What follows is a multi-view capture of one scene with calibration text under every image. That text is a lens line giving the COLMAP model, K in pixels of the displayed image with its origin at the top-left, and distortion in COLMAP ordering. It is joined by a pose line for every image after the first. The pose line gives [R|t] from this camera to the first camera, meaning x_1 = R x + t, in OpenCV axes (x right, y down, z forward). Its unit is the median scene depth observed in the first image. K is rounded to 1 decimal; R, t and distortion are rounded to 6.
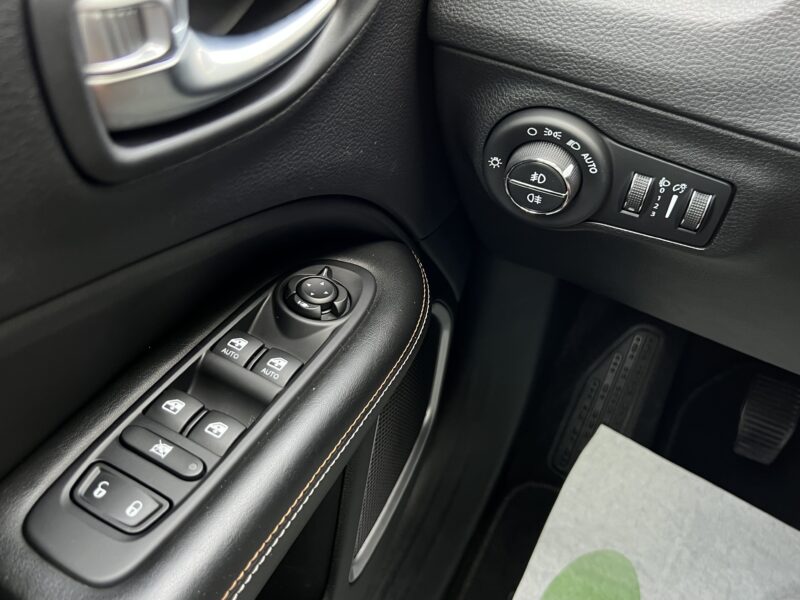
lens RADIAL K [[729.4, 0, 400.0], [0, 729.4, 300.0], [0, 0, 1]] dist [0.000666, 0.002241]
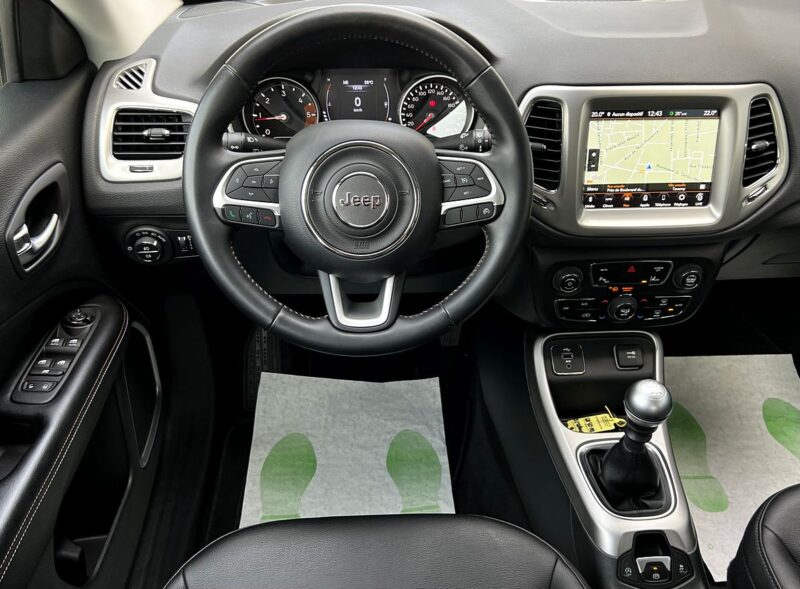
lens RADIAL K [[722.8, 0, 407.8], [0, 722.8, 278.1], [0, 0, 1]] dist [0.082668, -0.172514]
pose [[0.855806, -0.336691, 0.392728, -0.038204], [0.390656, 0.918309, -0.064012, 0.222844], [-0.339093, 0.208203, 0.917424, -0.826148]]
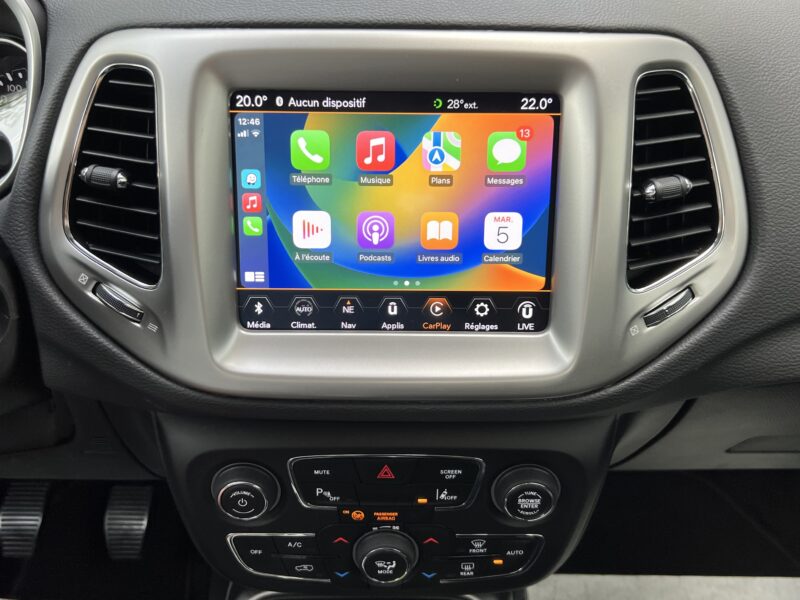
lens RADIAL K [[743.9, 0, 400.0], [0, 743.9, 300.0], [0, 0, 1]] dist [0.092742, -0.208295]
pose [[0.888135, -0.269969, 0.371931, 0.649710], [0.356579, 0.915346, -0.187064, 0.270773], [-0.289944, 0.298760, 0.909217, -0.338012]]
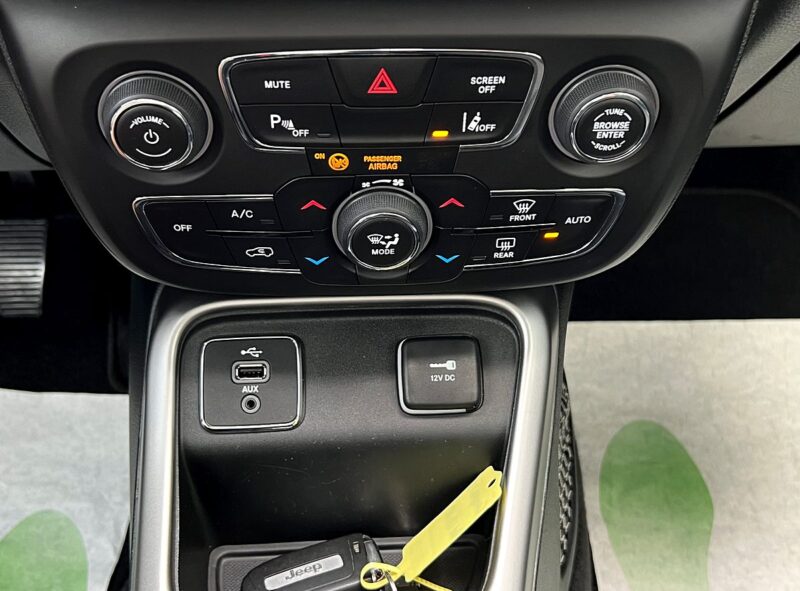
lens RADIAL K [[894.5, 0, 400.2], [0, 894.5, 309.7], [0, 0, 1]] dist [0.128917, -0.388318]
pose [[0.868598, -0.383138, 0.314235, 0.651073], [0.379798, 0.922070, 0.074429, 0.350519], [-0.318263, 0.054697, 0.946423, -0.172206]]
